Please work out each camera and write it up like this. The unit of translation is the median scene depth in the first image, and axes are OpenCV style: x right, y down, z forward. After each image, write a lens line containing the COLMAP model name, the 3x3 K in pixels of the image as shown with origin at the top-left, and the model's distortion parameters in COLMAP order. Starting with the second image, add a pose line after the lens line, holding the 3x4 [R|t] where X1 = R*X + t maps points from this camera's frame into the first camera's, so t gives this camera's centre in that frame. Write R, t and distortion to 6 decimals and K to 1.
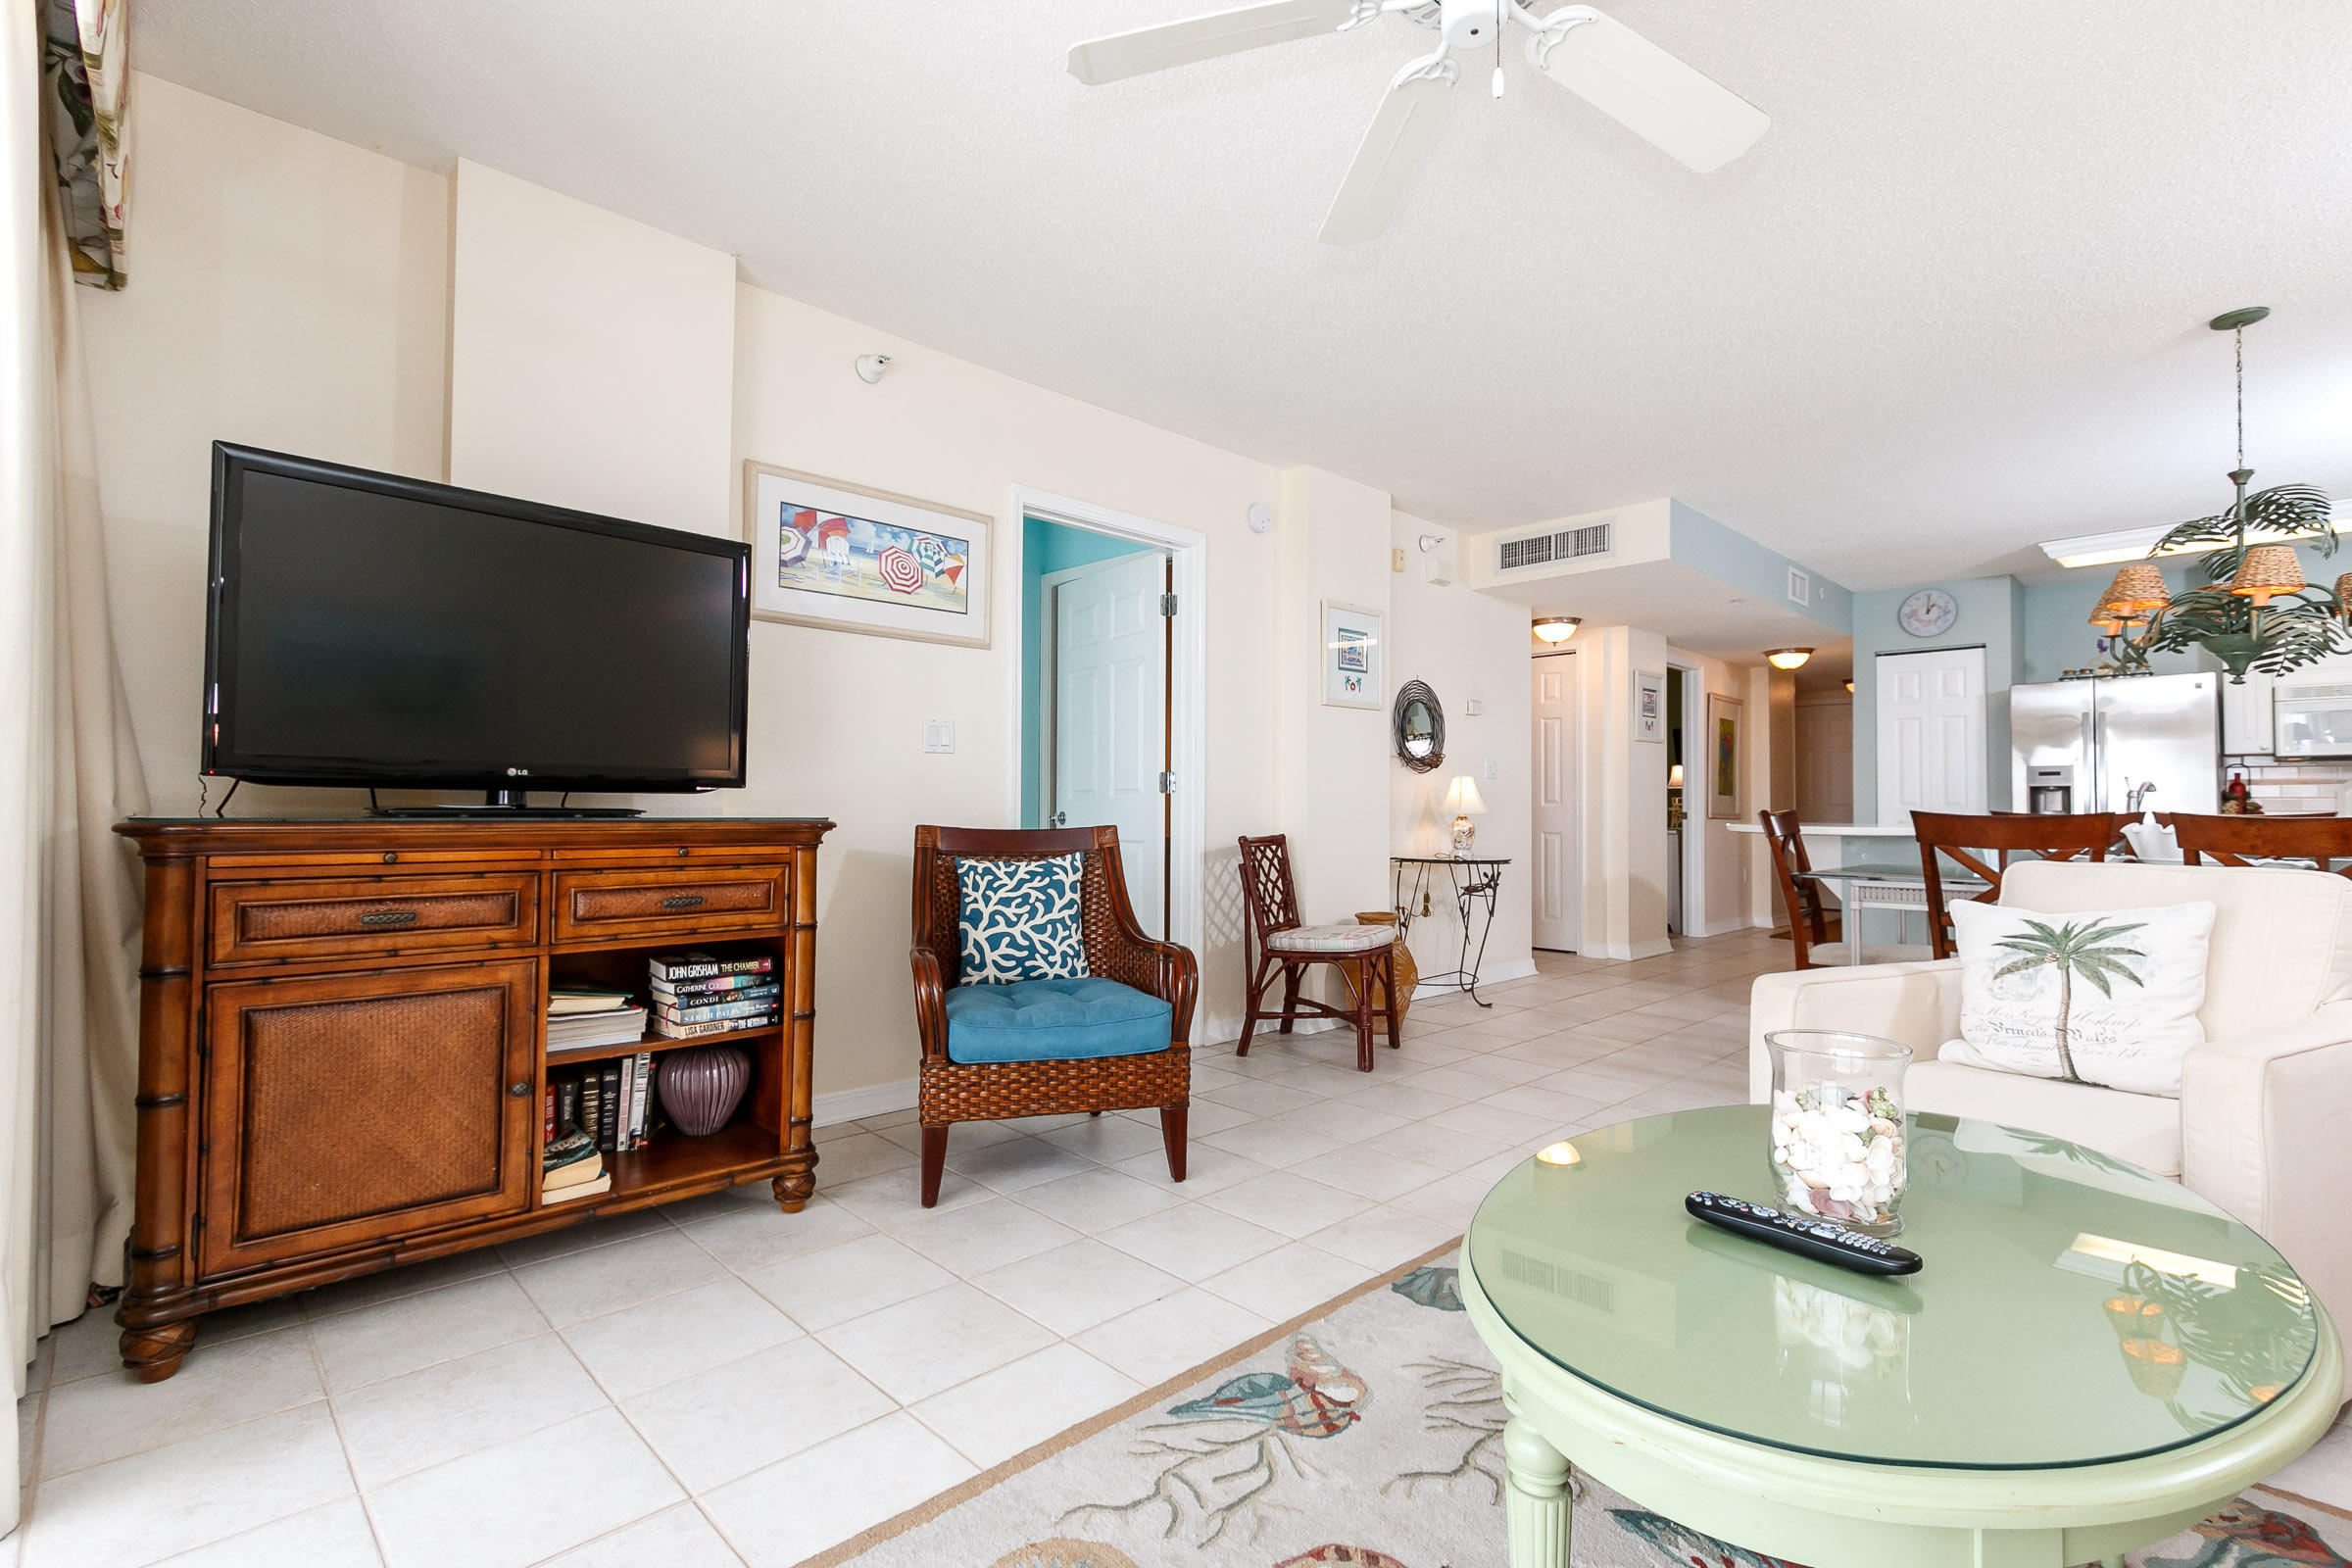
lens RADIAL K [[1081.3, 0, 1159.8], [0, 1081.3, 781.3], [0, 0, 1]] dist [0.007499, -0.001849]
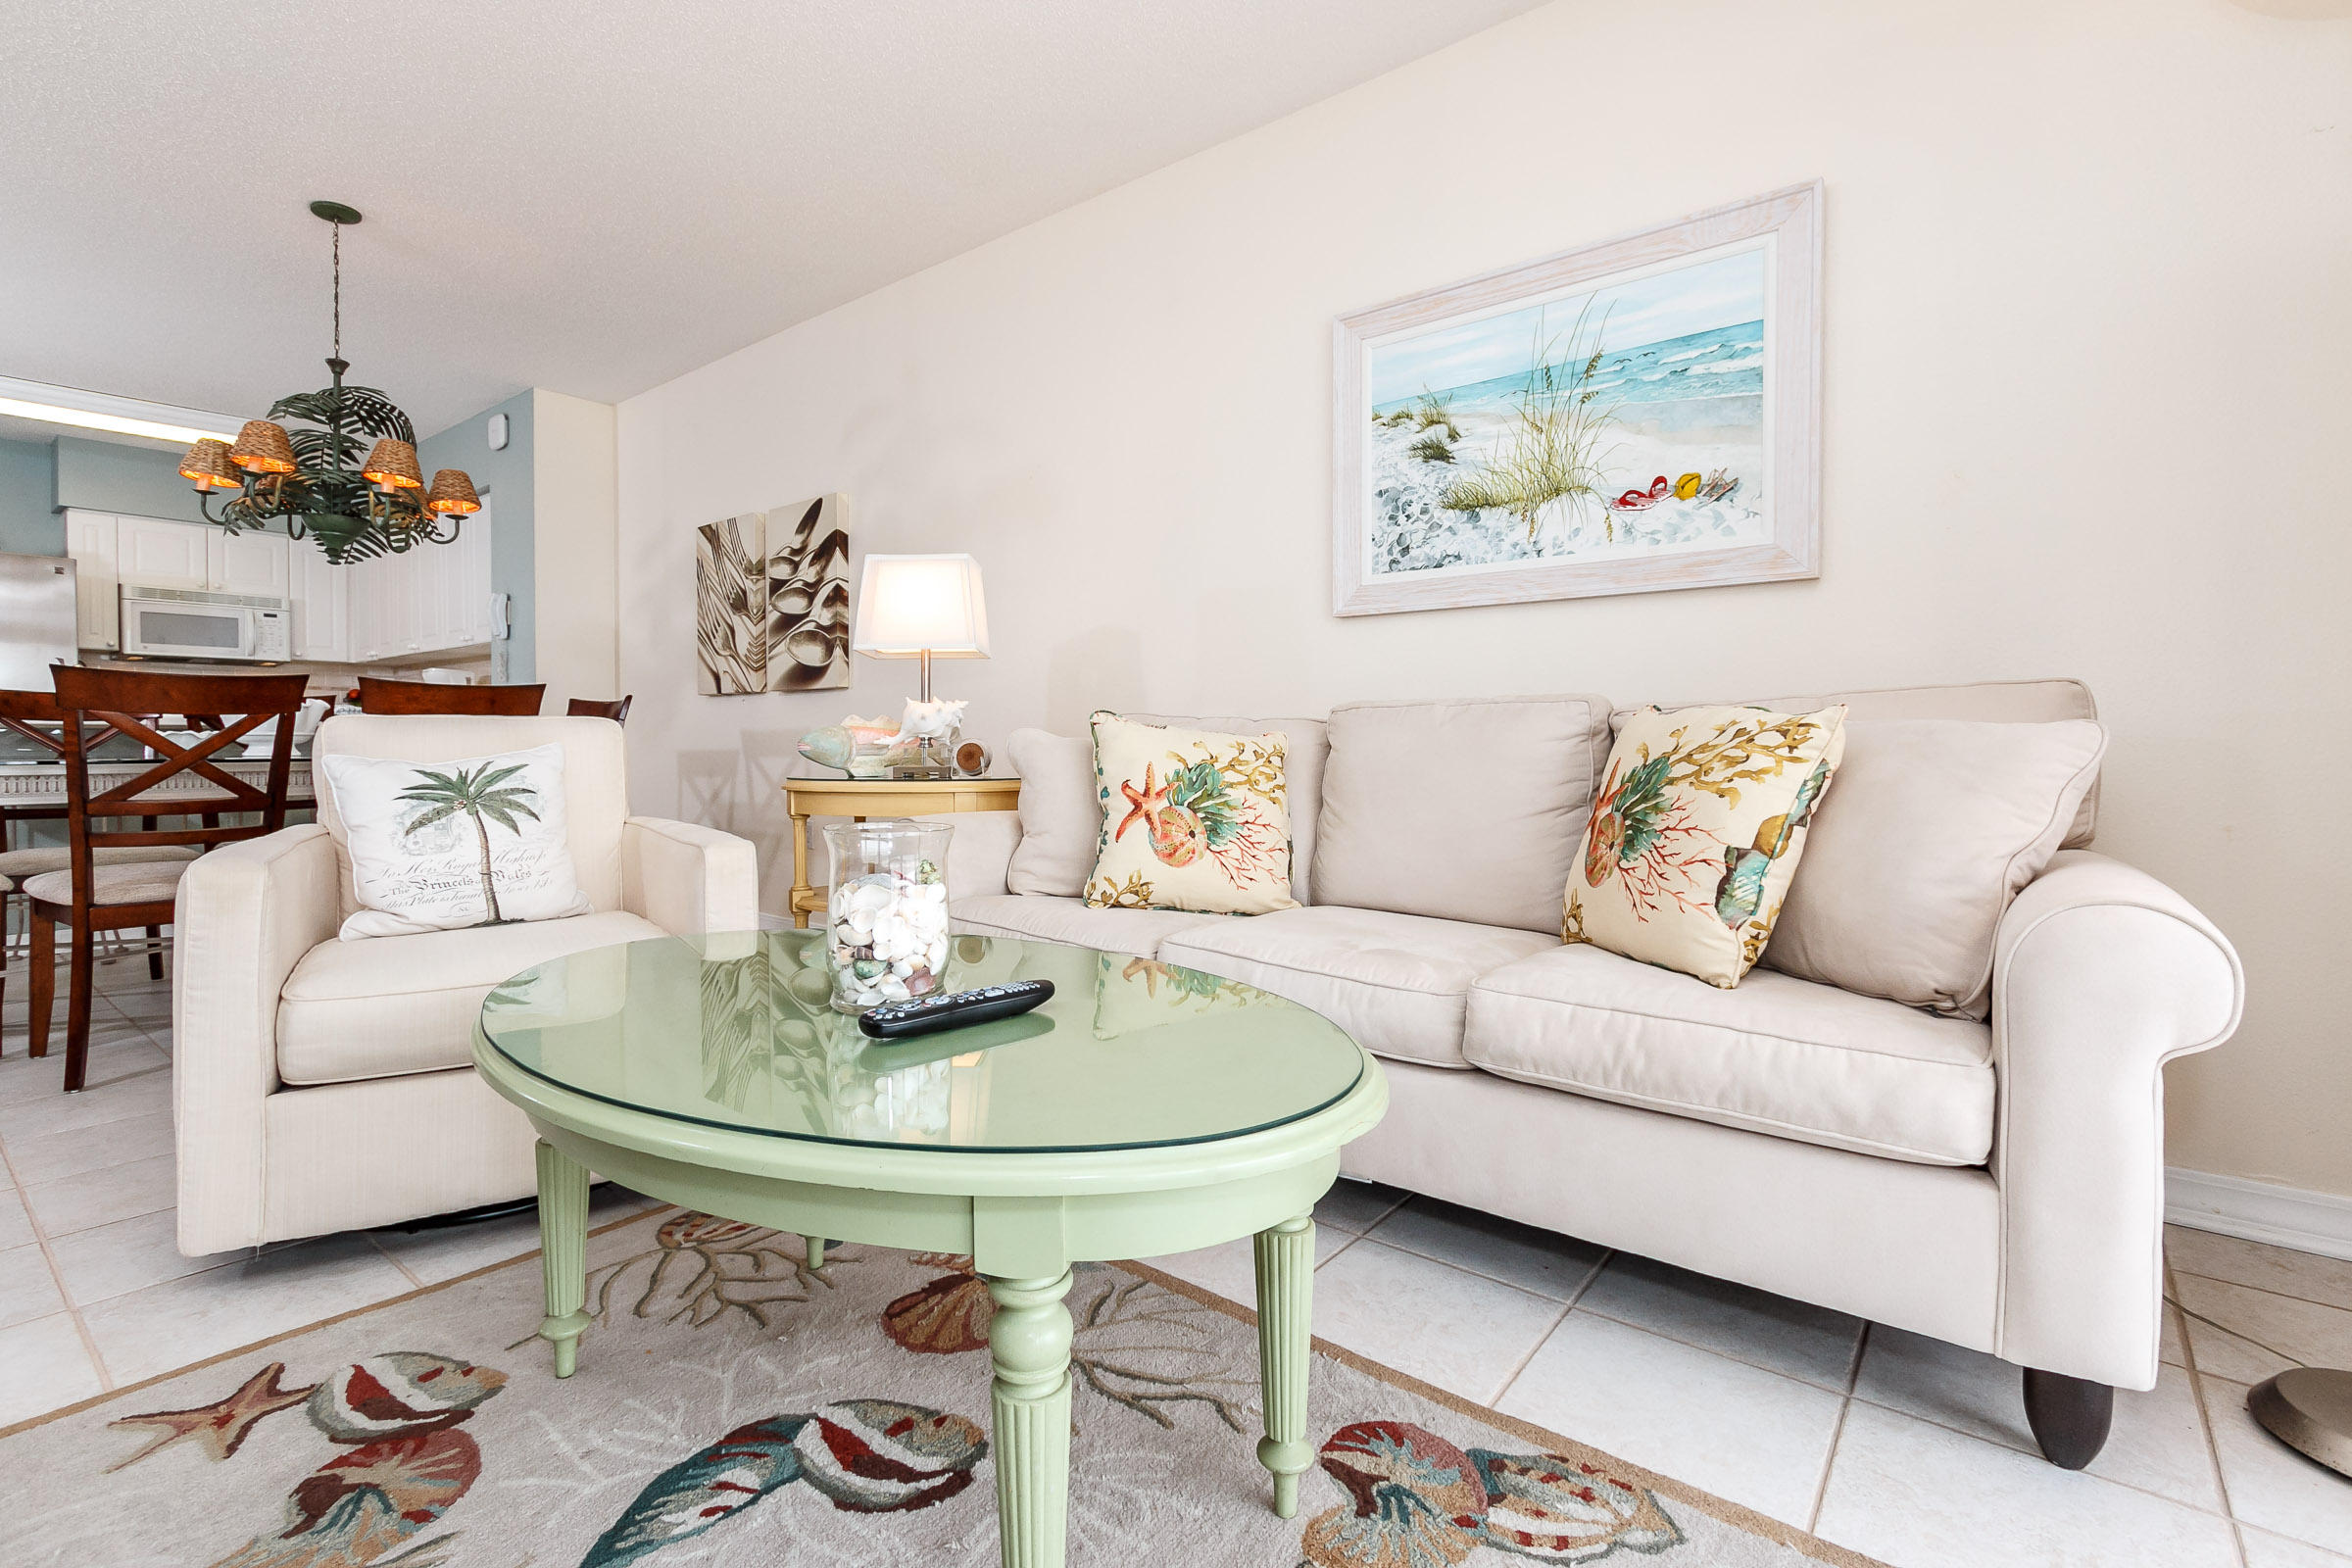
lens RADIAL K [[1071.4, 0, 1160.0], [0, 1071.4, 756.1], [0, 0, 1]] dist [0.008909, -0.001219]
pose [[-0.126975, -0.017658, 0.991749, -0.159189], [-0.025189, 0.999576, 0.014573, 0.067680], [-0.991586, -0.023130, -0.127366, 0.381576]]
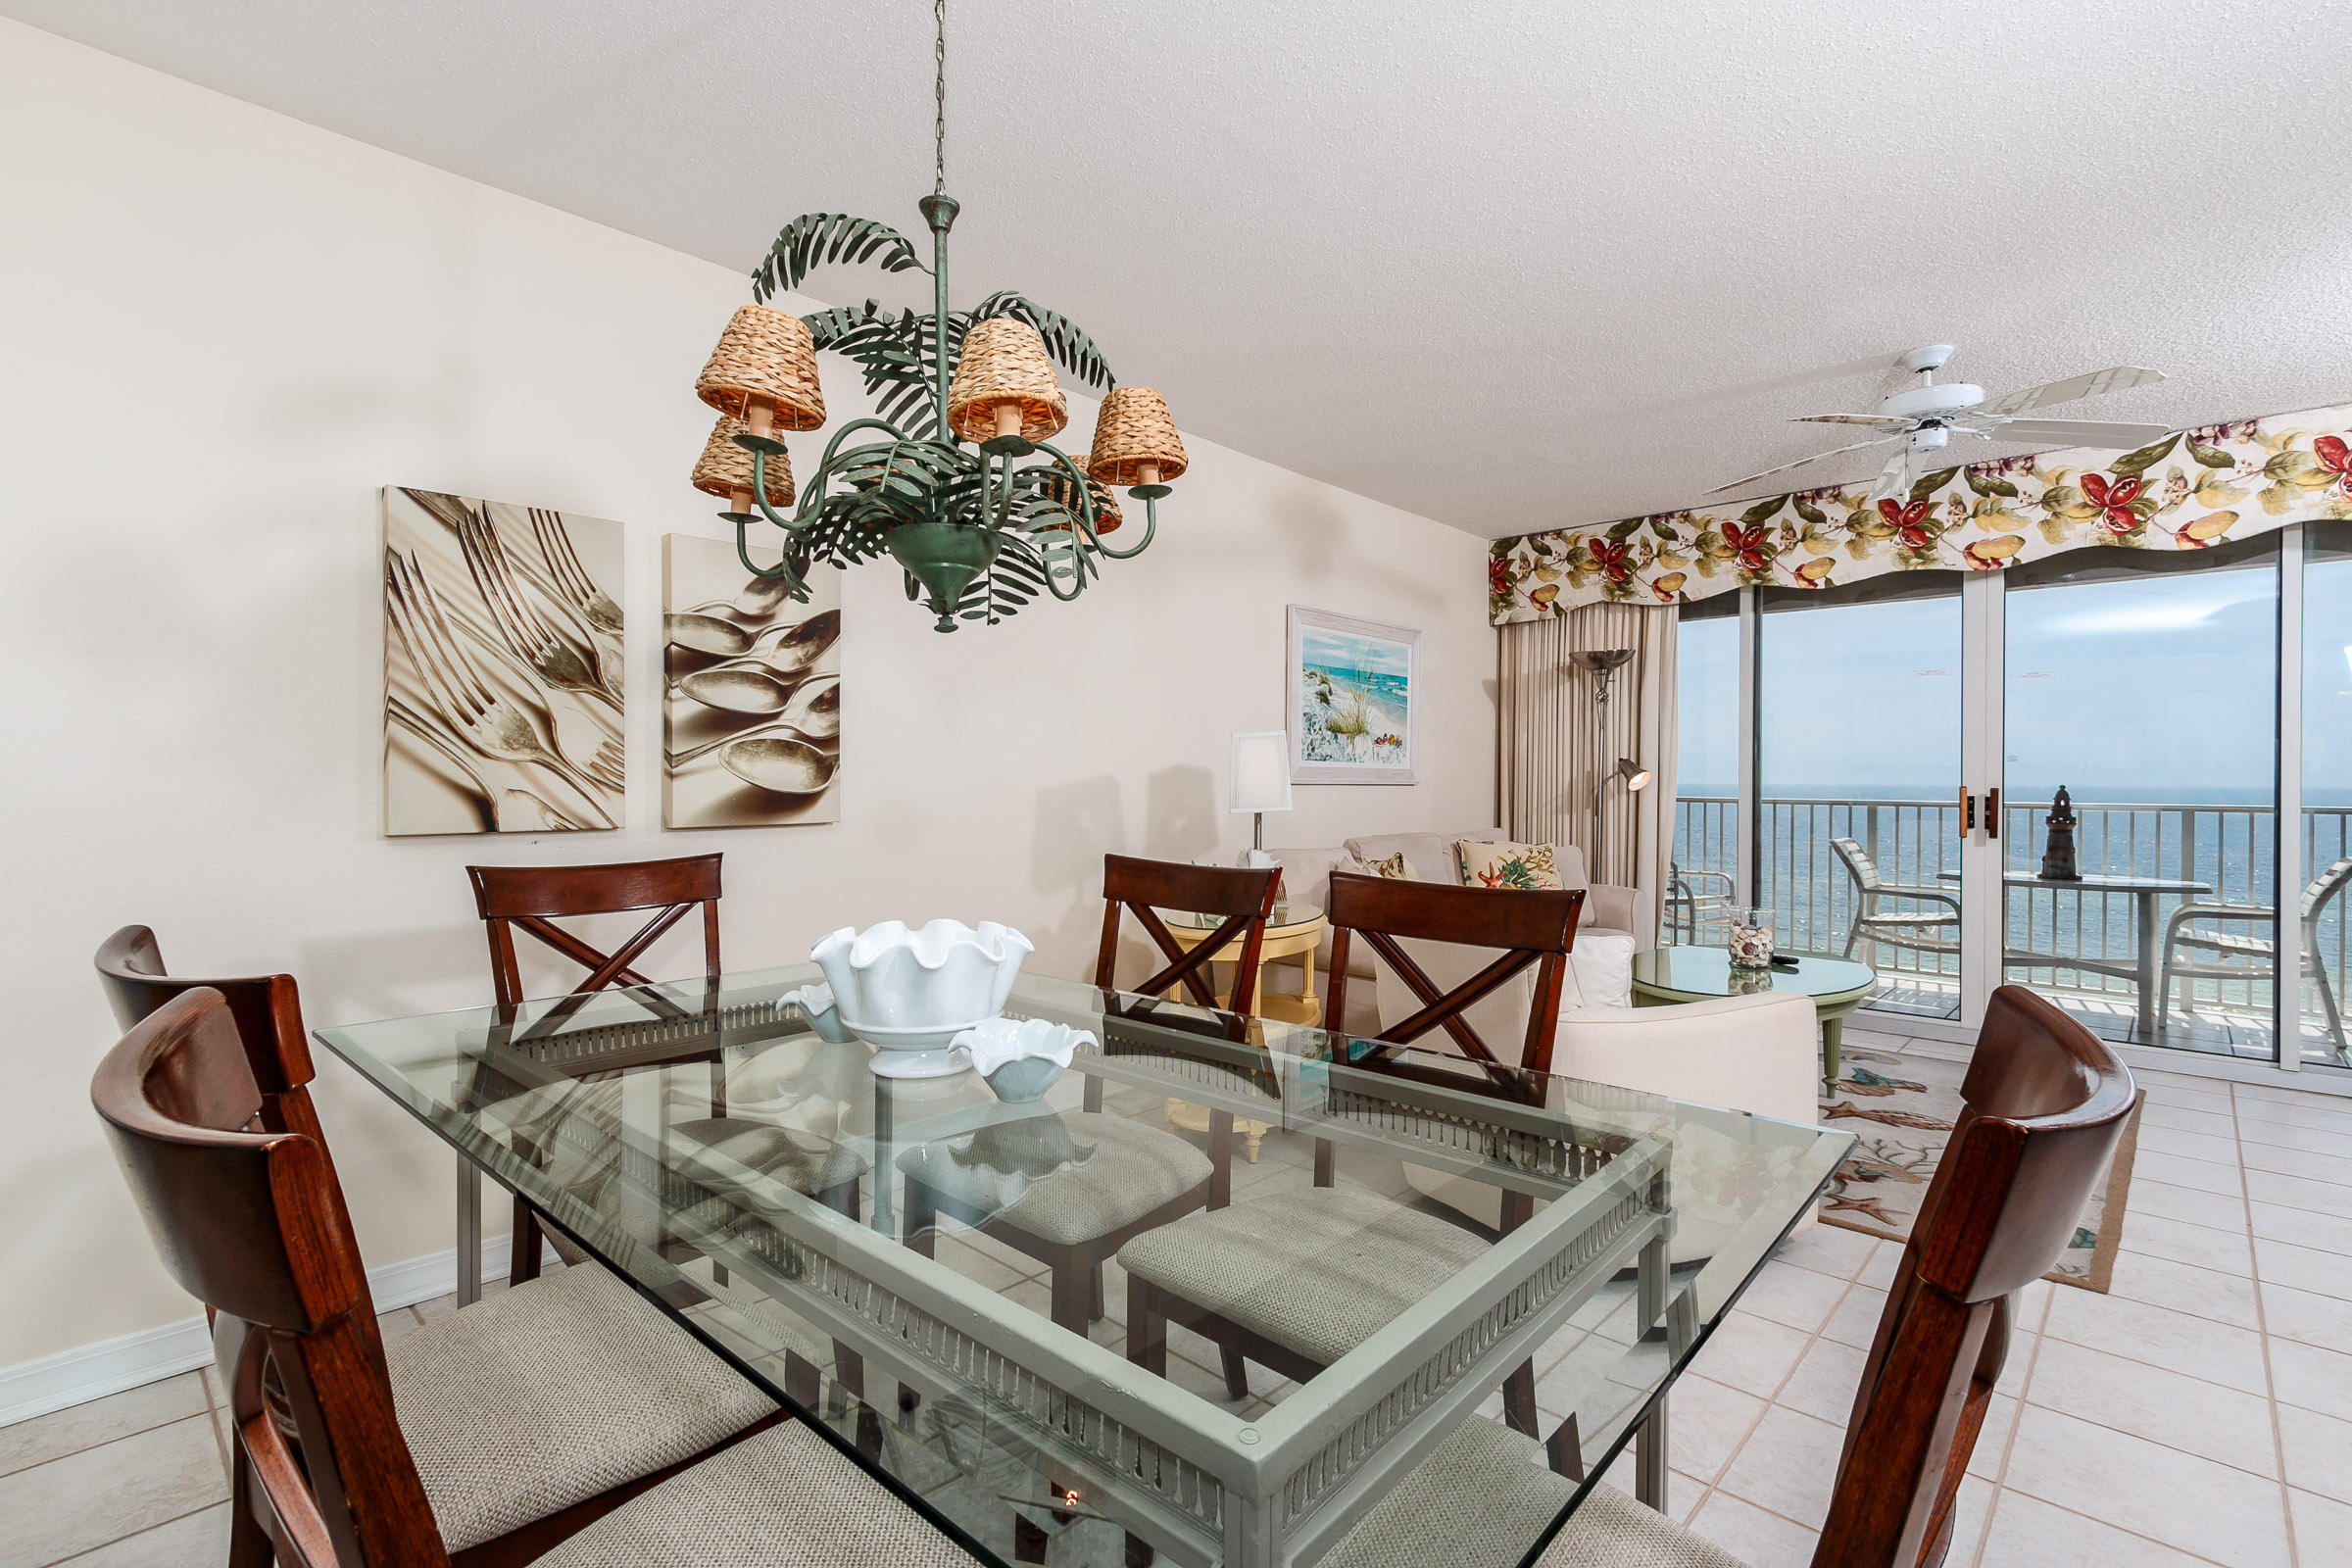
lens RADIAL K [[1069.9, 0, 1160.2], [0, 1069.9, 788.7], [0, 0, 1]] dist [0.005983, -0.001415]
pose [[-0.998980, -0.010109, -0.044003, 1.033681], [-0.009382, 0.999817, -0.016698, -0.010586], [0.044164, -0.016268, -0.998892, 1.683582]]
